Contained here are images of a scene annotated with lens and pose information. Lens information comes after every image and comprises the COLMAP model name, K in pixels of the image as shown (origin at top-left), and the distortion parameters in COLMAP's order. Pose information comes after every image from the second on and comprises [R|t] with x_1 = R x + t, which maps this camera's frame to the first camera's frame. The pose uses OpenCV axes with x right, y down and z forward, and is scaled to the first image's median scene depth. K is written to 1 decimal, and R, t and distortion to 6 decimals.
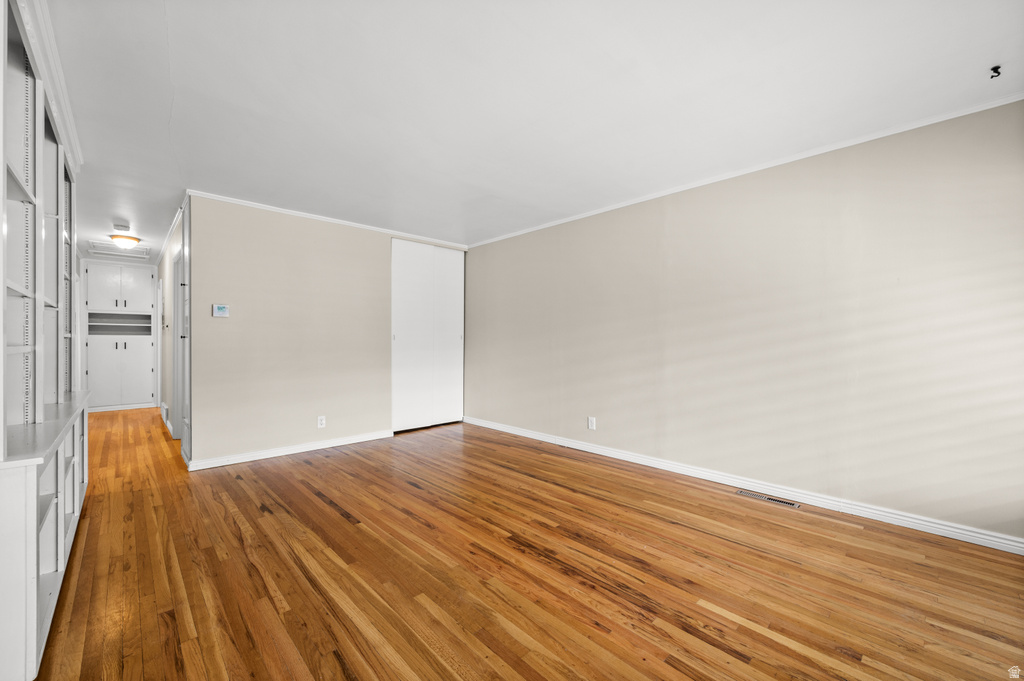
lens RADIAL K [[410.4, 0, 510.4], [0, 410.4, 340.7], [0, 0, 1]] dist [-0.002036, 0.000390]
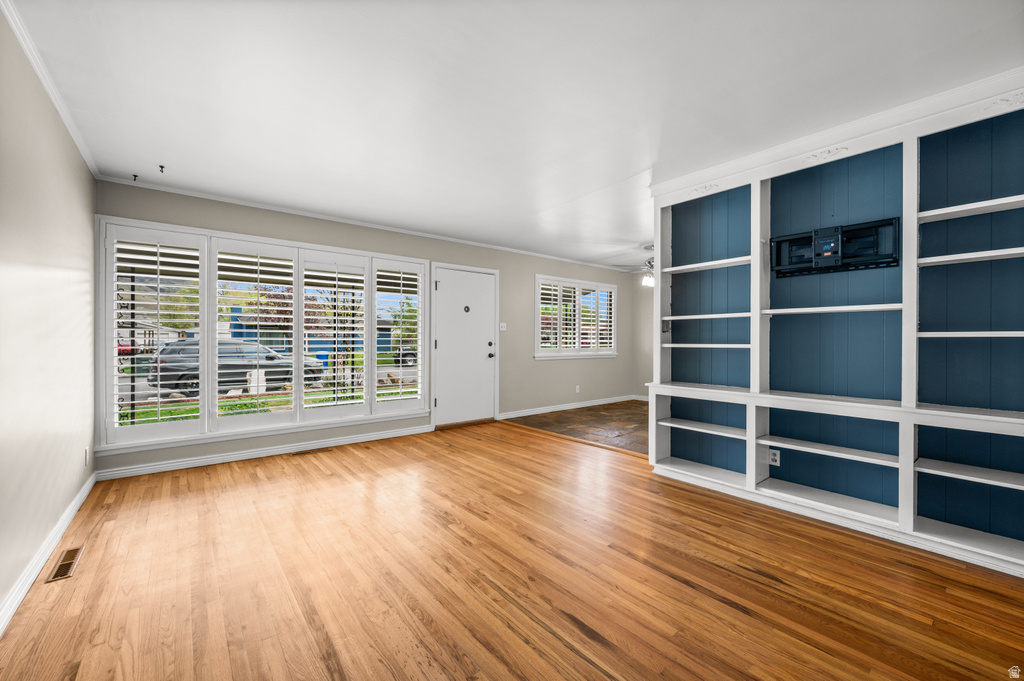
lens RADIAL K [[410.4, 0, 518.7], [0, 410.4, 339.8], [0, 0, 1]] dist [-0.002036, 0.000390]
pose [[-0.997936, -0.001013, 0.064209, -0.211444], [-0.001201, 0.999995, -0.002891, -0.001616], [-0.064206, -0.002962, -0.997932, 1.758438]]
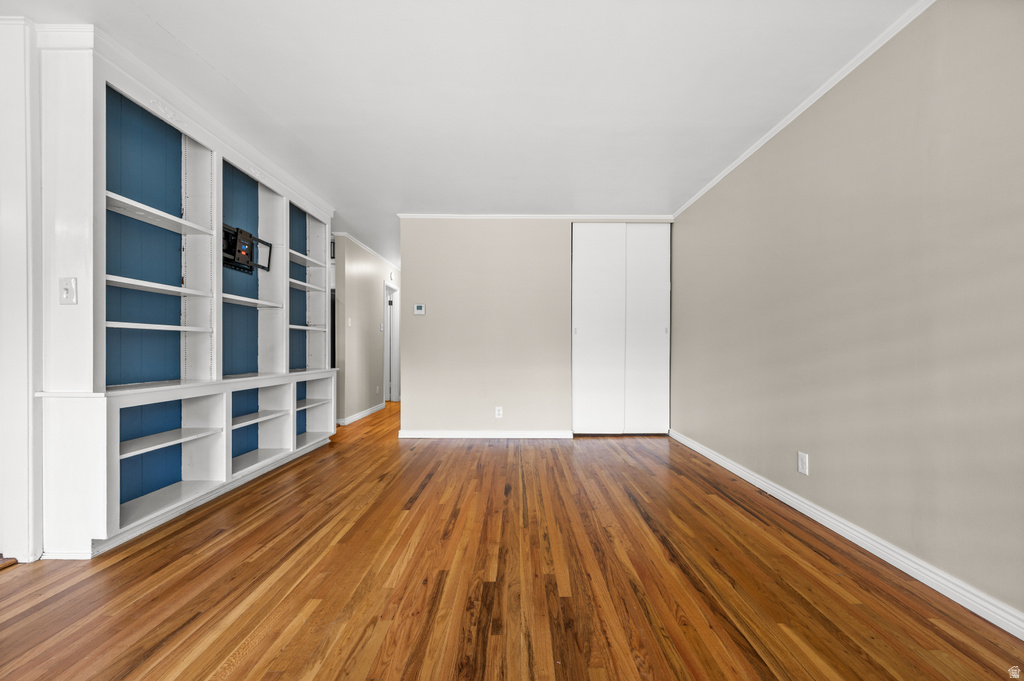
lens RADIAL K [[410.4, 0, 517.6], [0, 410.4, 350.4], [0, 0, 1]] dist [-0.002036, 0.000390]
pose [[0.728348, 0.004550, -0.685193, 0.452692], [-0.001343, 0.999986, 0.005212, 0.054235], [0.685206, -0.002876, 0.728343, 0.432551]]
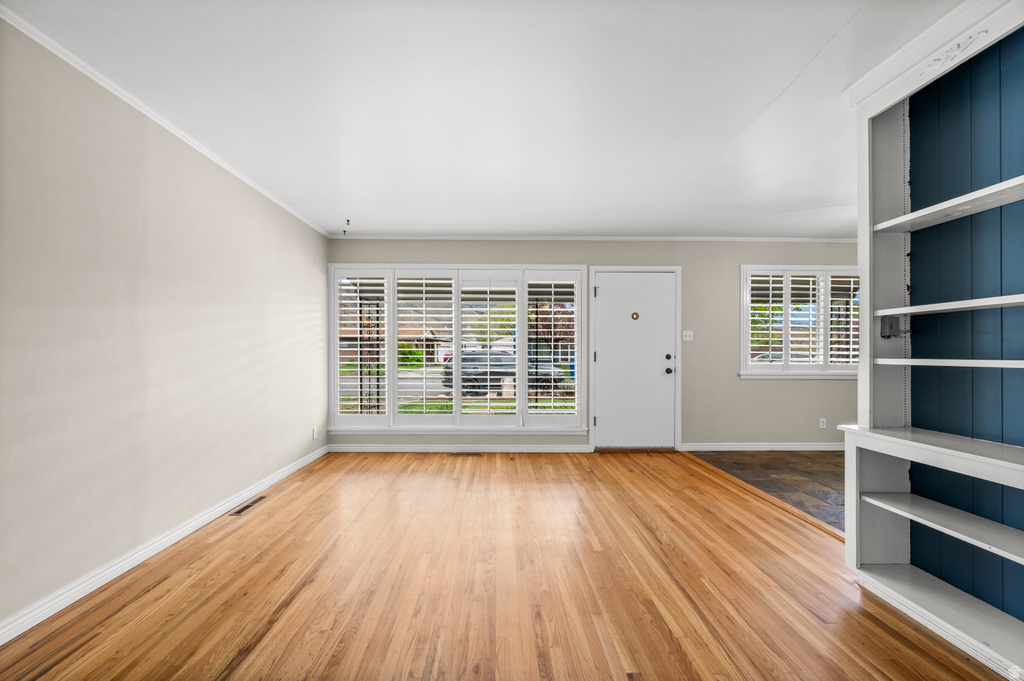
lens RADIAL K [[410.4, 0, 507.5], [0, 410.4, 350.3], [0, 0, 1]] dist [-0.002036, 0.000390]
pose [[-0.745374, 0.000981, 0.666645, -0.571697], [-0.004593, 0.999968, -0.006607, 0.000830], [-0.666630, -0.007986, -0.745346, 1.419215]]
